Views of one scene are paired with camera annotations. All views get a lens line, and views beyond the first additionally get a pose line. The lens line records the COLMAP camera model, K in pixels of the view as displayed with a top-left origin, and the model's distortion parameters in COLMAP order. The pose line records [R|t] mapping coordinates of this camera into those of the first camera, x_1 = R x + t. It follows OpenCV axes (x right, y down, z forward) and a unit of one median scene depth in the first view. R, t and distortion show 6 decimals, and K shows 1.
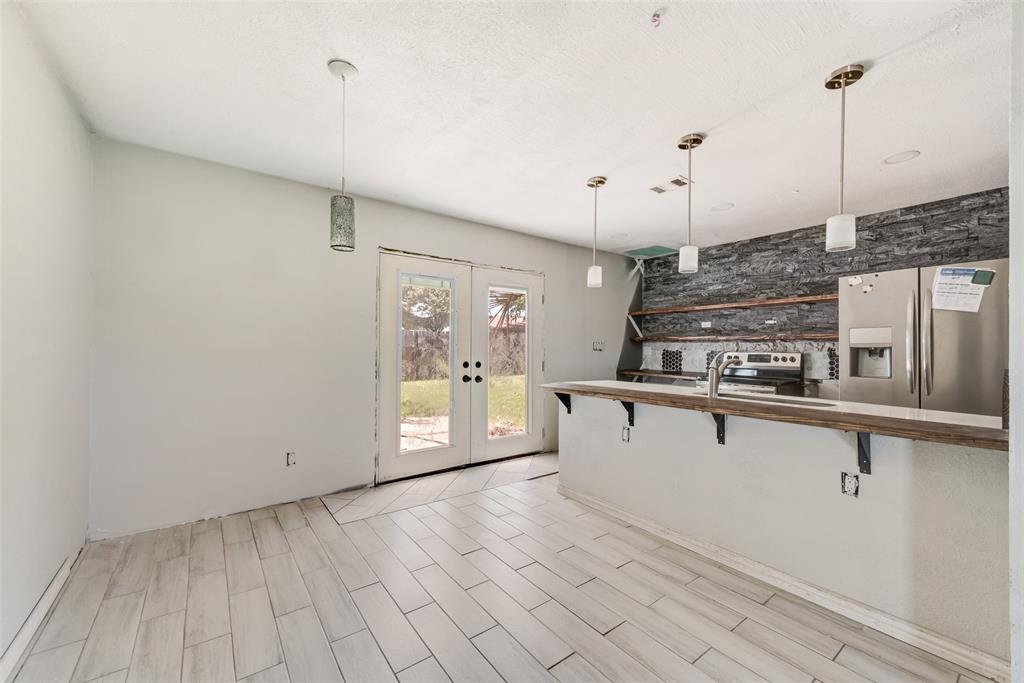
lens RADIAL K [[404.4, 0, 515.5], [0, 404.4, 344.9], [0, 0, 1]] dist [0.015885, -0.002393]
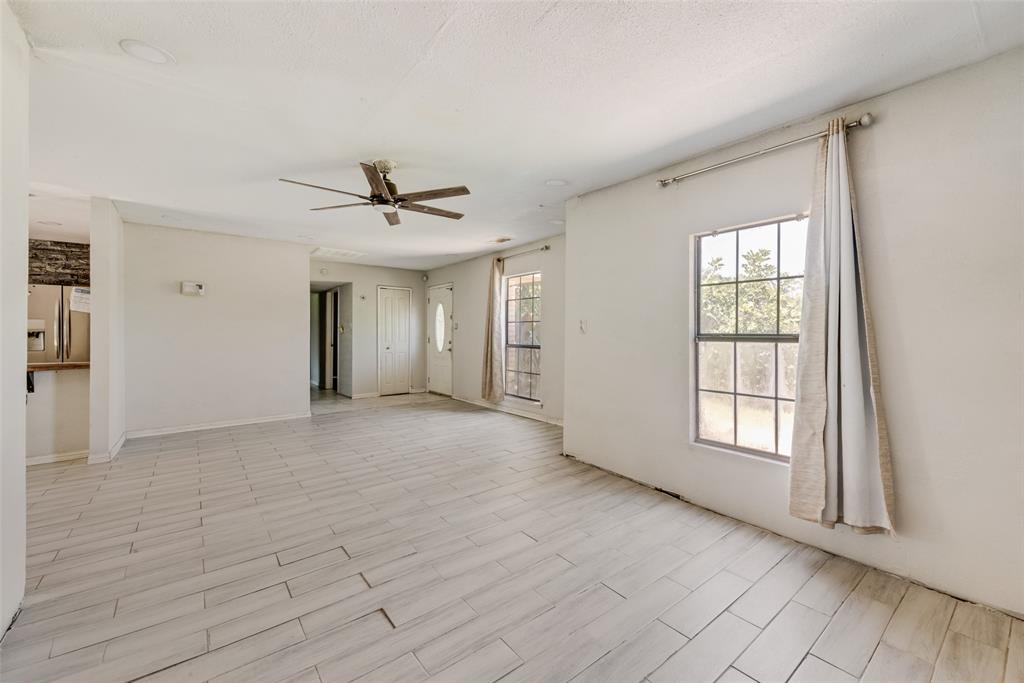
lens RADIAL K [[404.4, 0, 518.8], [0, 404.4, 332.3], [0, 0, 1]] dist [0.015885, -0.002393]
pose [[-0.033541, -0.001434, 0.999436, -0.563945], [-0.004651, 0.999988, 0.001278, -0.002035], [-0.999427, -0.004606, -0.033548, -0.601943]]
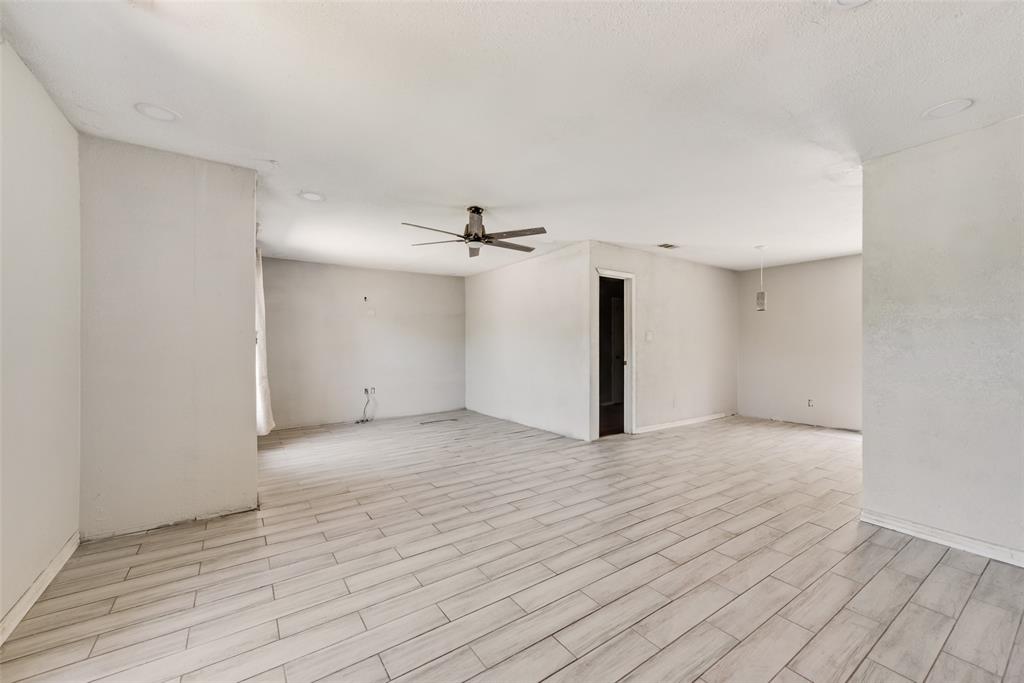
lens RADIAL K [[404.4, 0, 506.4], [0, 404.4, 346.8], [0, 0, 1]] dist [0.015885, -0.002393]
pose [[-0.060726, 0.000521, -0.998154, 1.084917], [0.005297, 0.999986, 0.000200, 0.006514], [0.998140, -0.005275, -0.060728, -0.255447]]
